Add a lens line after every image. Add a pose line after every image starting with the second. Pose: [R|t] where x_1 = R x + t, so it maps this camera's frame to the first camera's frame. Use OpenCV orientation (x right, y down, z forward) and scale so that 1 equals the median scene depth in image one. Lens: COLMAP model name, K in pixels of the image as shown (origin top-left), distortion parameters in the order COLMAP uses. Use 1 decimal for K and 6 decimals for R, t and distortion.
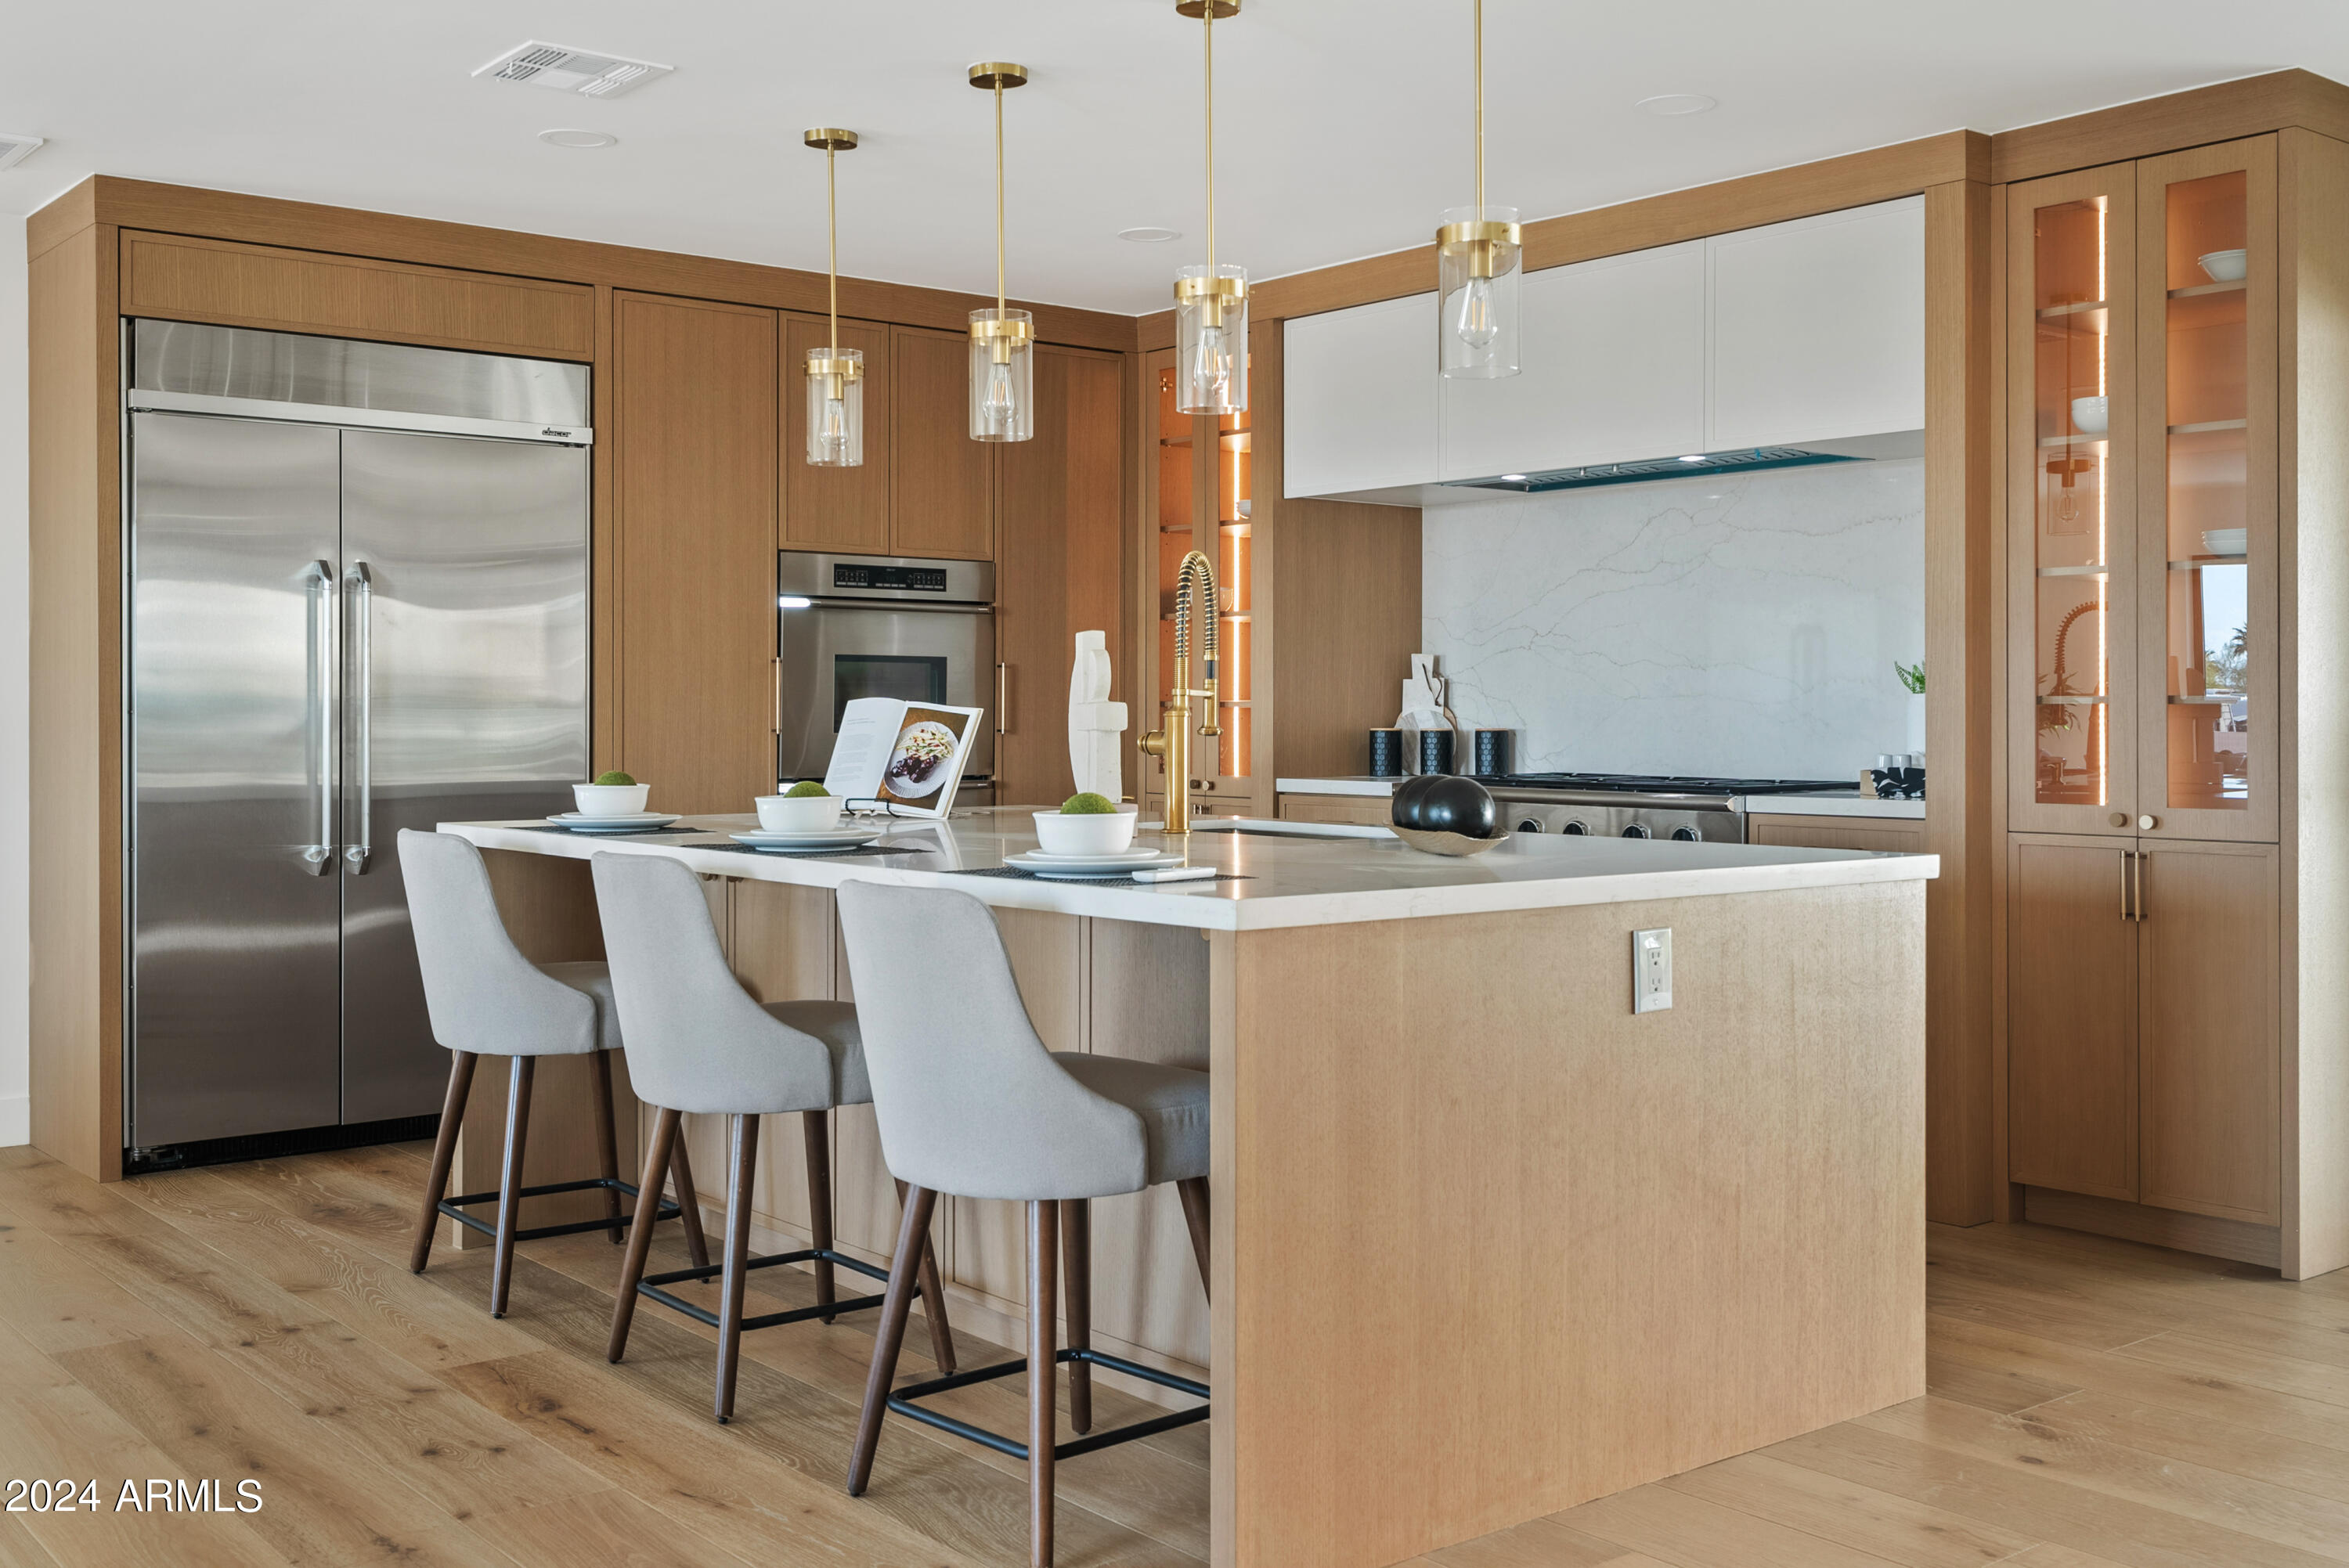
lens RADIAL K [[2338.6, 0, 1177.7], [0, 2338.6, 725.3], [0, 0, 1]] dist [0.011808, 0.000000]
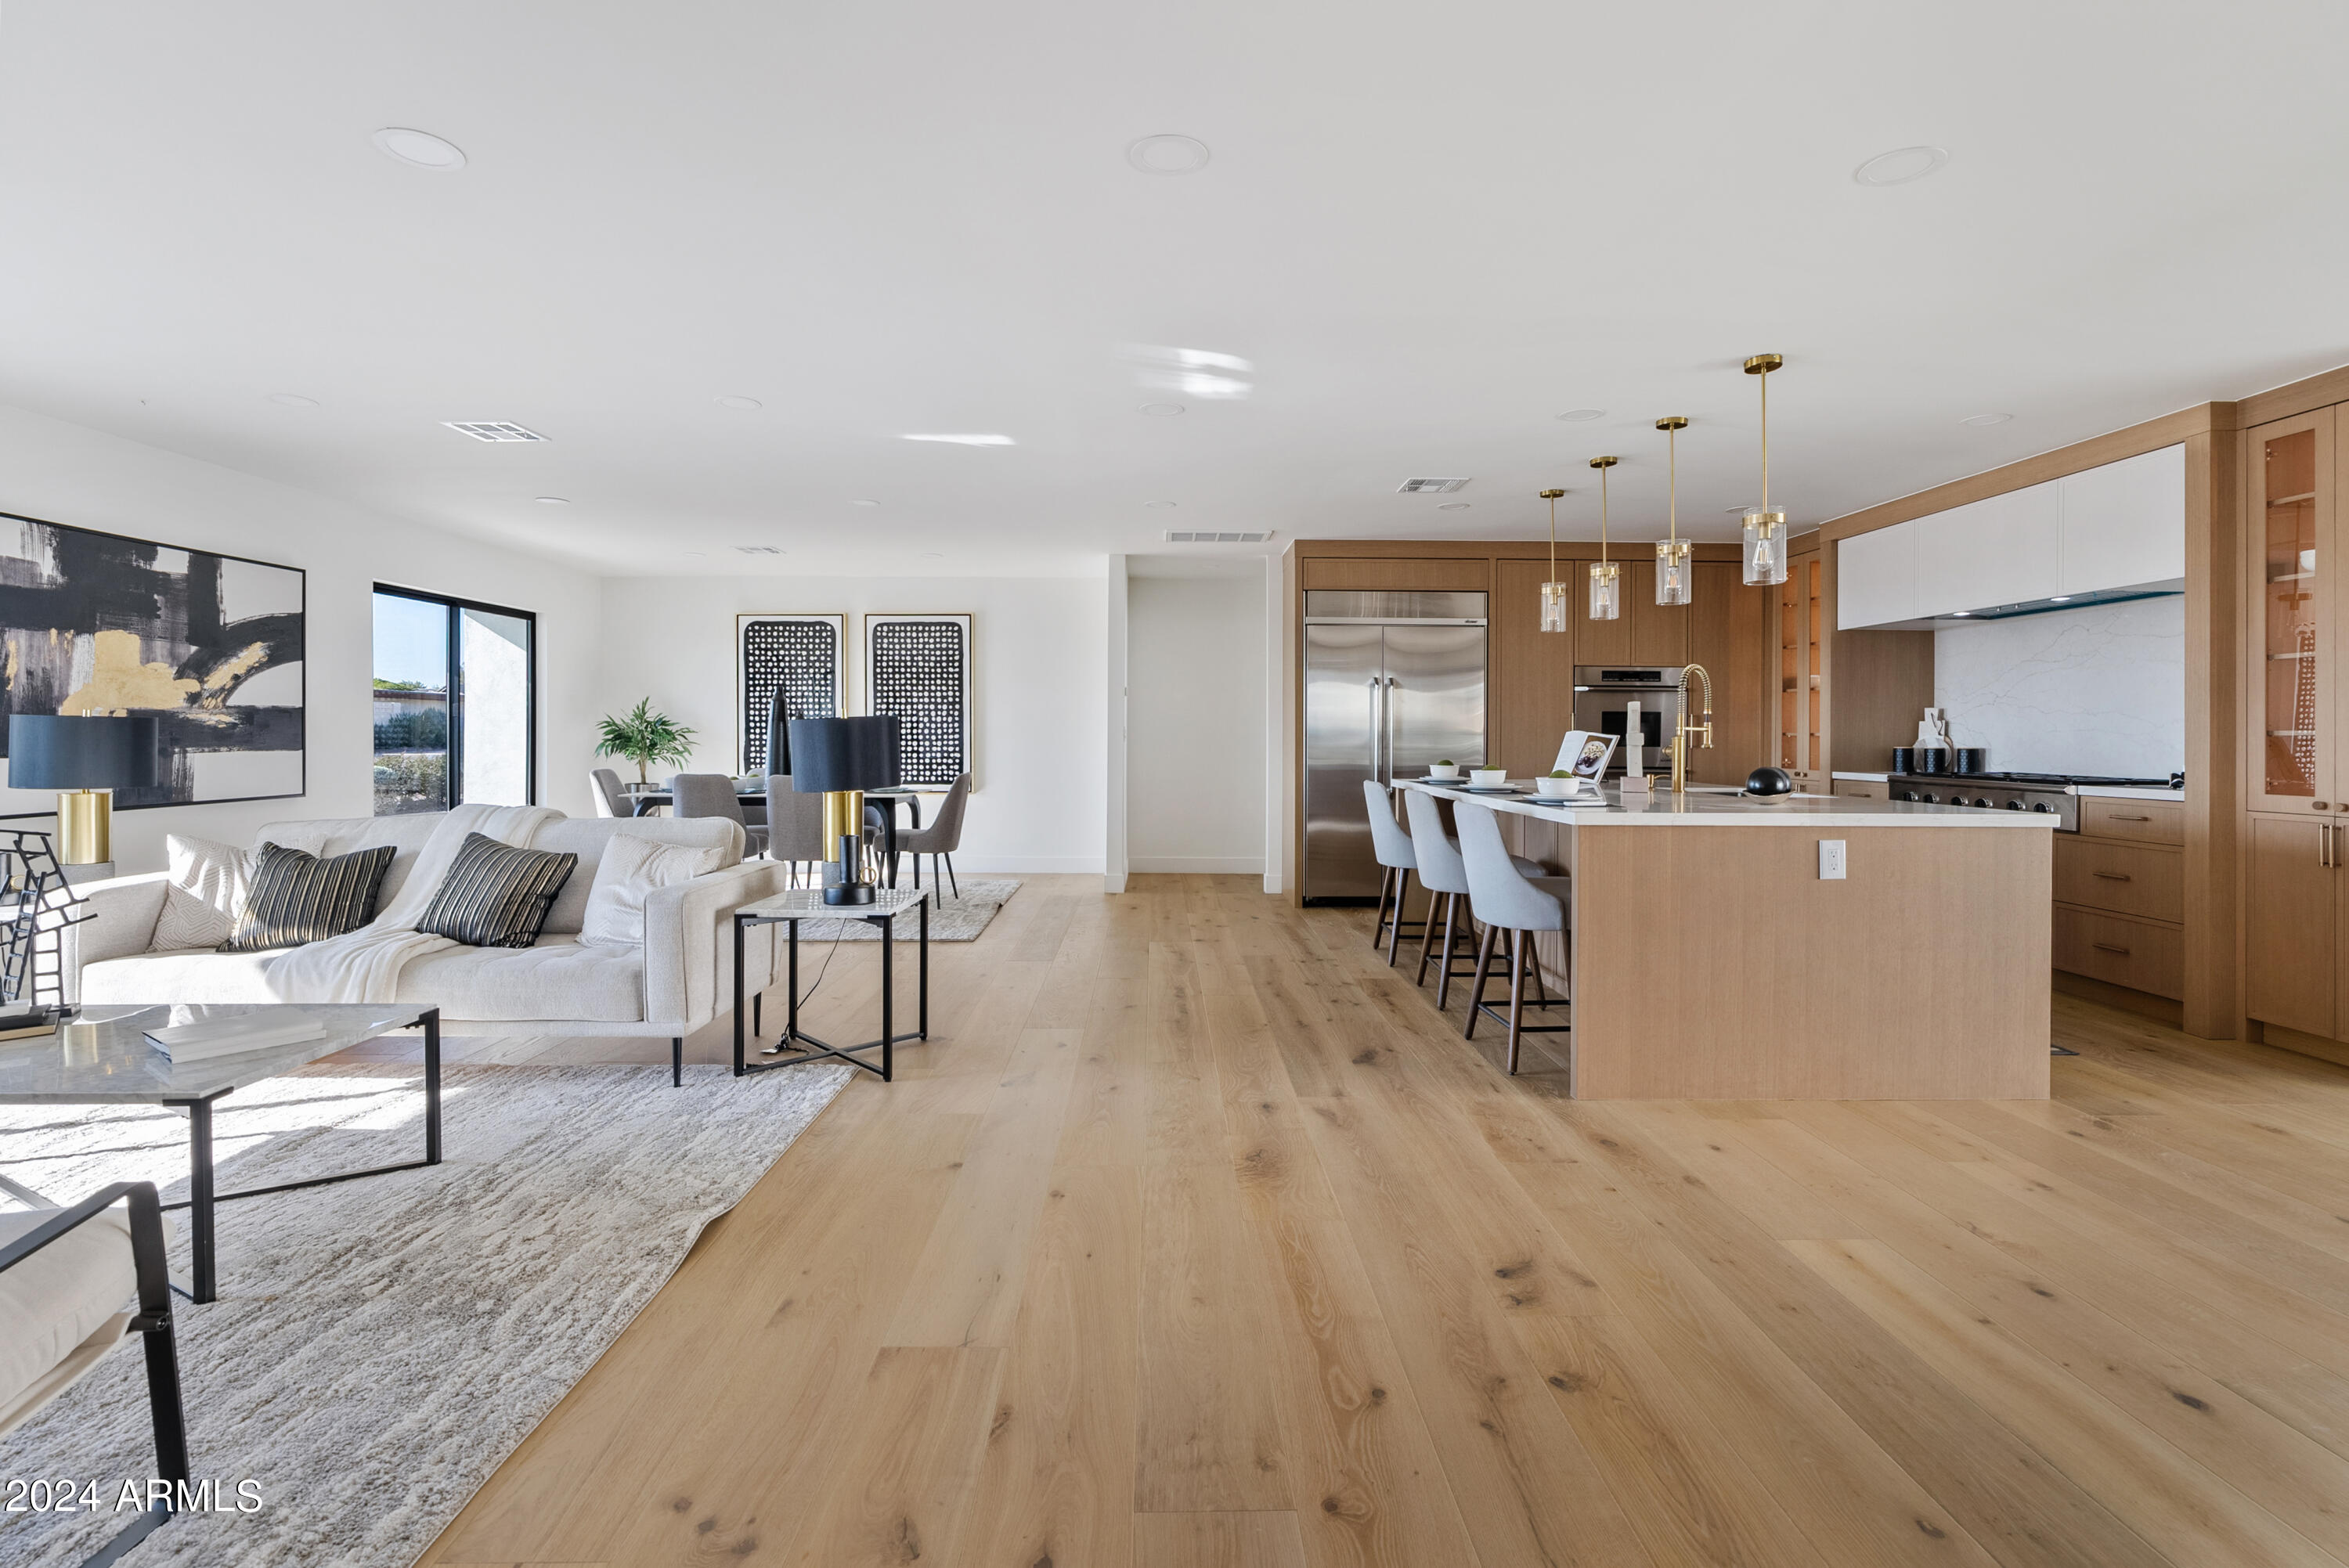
lens RADIAL K [[1079.3, 0, 1174.1], [0, 1079.3, 747.9], [0, 0, 1]] dist [-0.010284, 0.003172]
pose [[0.789051, 0.010750, -0.614233, 0.216472], [-0.007879, 0.999942, 0.007379, 0.000416], [0.614277, -0.000982, 0.789090, -0.087800]]
